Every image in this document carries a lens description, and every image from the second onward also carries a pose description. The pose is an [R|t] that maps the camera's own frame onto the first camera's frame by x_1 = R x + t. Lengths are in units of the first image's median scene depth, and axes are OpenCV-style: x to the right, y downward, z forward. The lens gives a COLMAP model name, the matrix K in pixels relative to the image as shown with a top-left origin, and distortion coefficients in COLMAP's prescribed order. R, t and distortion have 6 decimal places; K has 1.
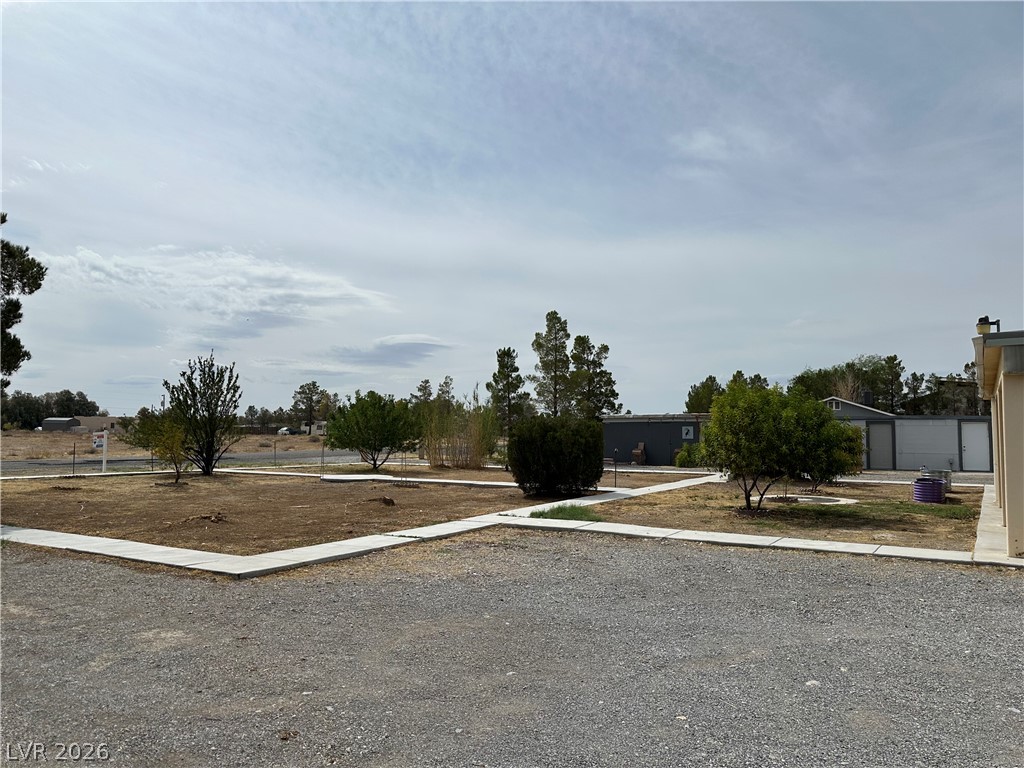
lens RADIAL K [[704.2, 0, 518.7], [0, 704.2, 396.8], [0, 0, 1]] dist [0.061936, -0.071315]
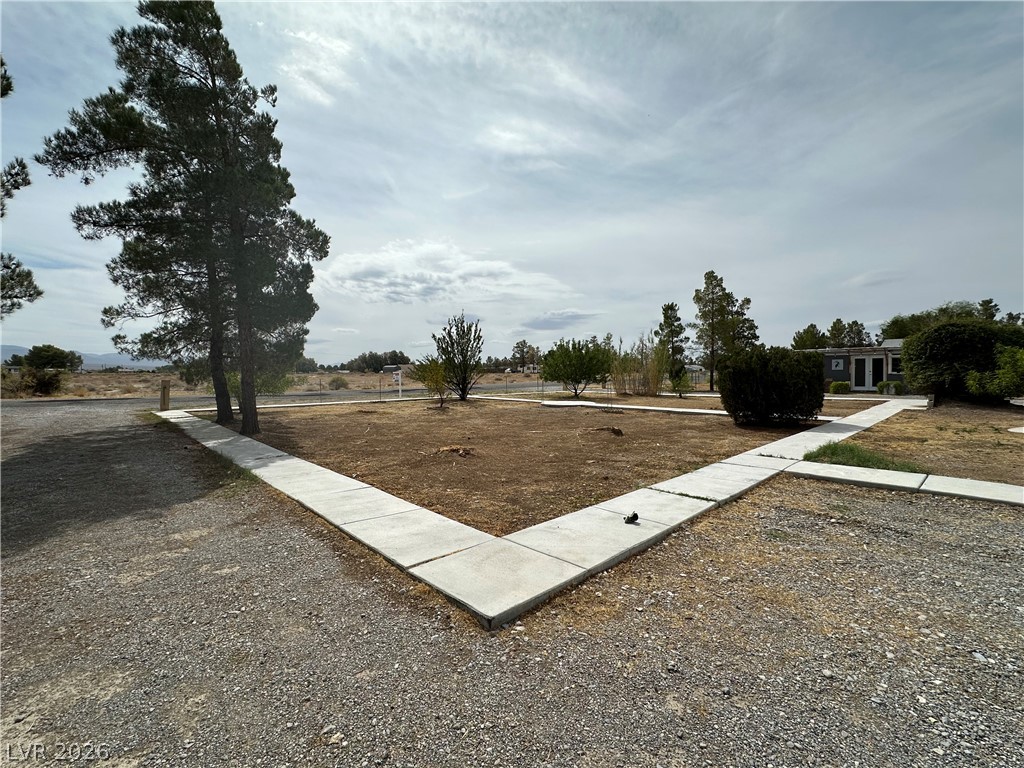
lens RADIAL K [[446.9, 0, 512.0], [0, 446.9, 384.0], [0, 0, 1]] dist [0.000384, 0.000010]
pose [[0.952071, -0.006860, -0.305800, -0.055962], [0.031321, 0.996680, 0.075156, 0.010509], [0.304269, -0.081132, 0.949125, 0.143588]]
